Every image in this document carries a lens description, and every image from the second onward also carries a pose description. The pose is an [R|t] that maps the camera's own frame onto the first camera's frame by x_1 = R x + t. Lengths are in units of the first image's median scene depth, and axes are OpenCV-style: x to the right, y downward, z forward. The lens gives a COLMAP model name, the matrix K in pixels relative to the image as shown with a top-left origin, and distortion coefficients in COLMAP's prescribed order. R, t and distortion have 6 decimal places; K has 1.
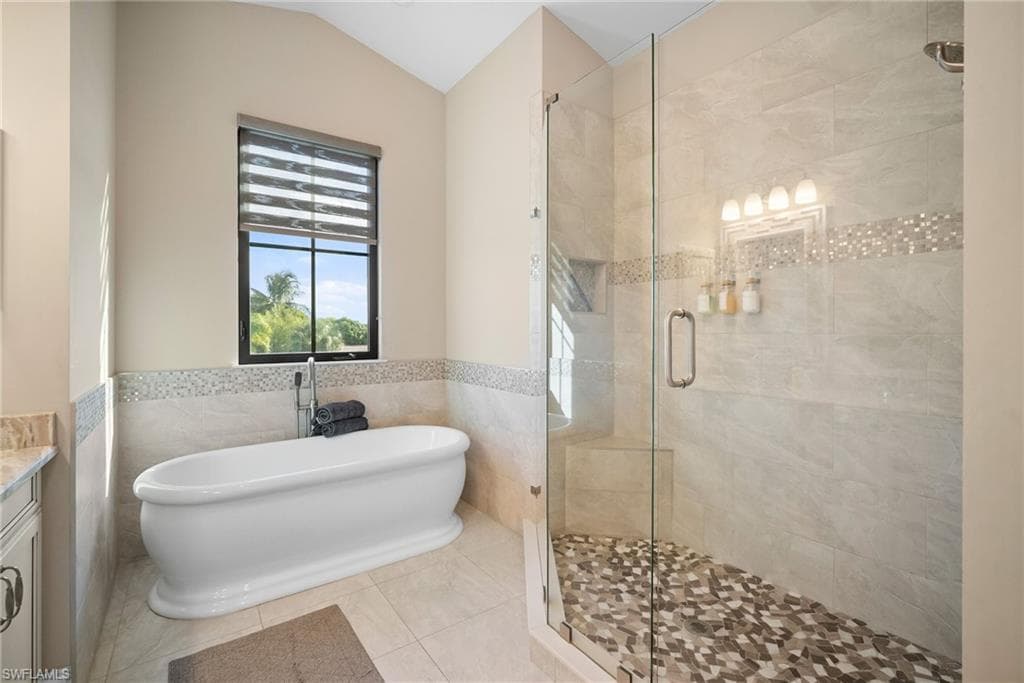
lens RADIAL K [[452.9, 0, 515.2], [0, 452.9, 333.4], [0, 0, 1]] dist [-0.010806, 0.003852]
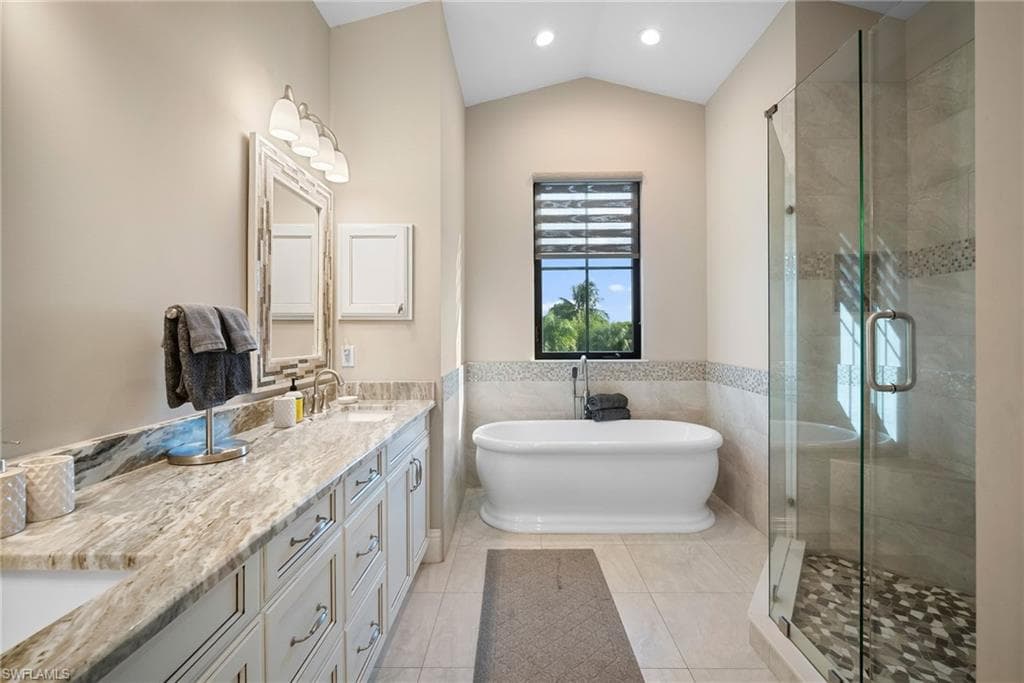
lens RADIAL K [[452.9, 0, 511.6], [0, 452.9, 339.2], [0, 0, 1]] dist [-0.010806, 0.003852]
pose [[0.798912, 0.003891, -0.601435, 0.147401], [-0.000351, 0.999982, 0.006003, 0.000871], [0.601448, -0.004585, 0.798899, -0.121928]]
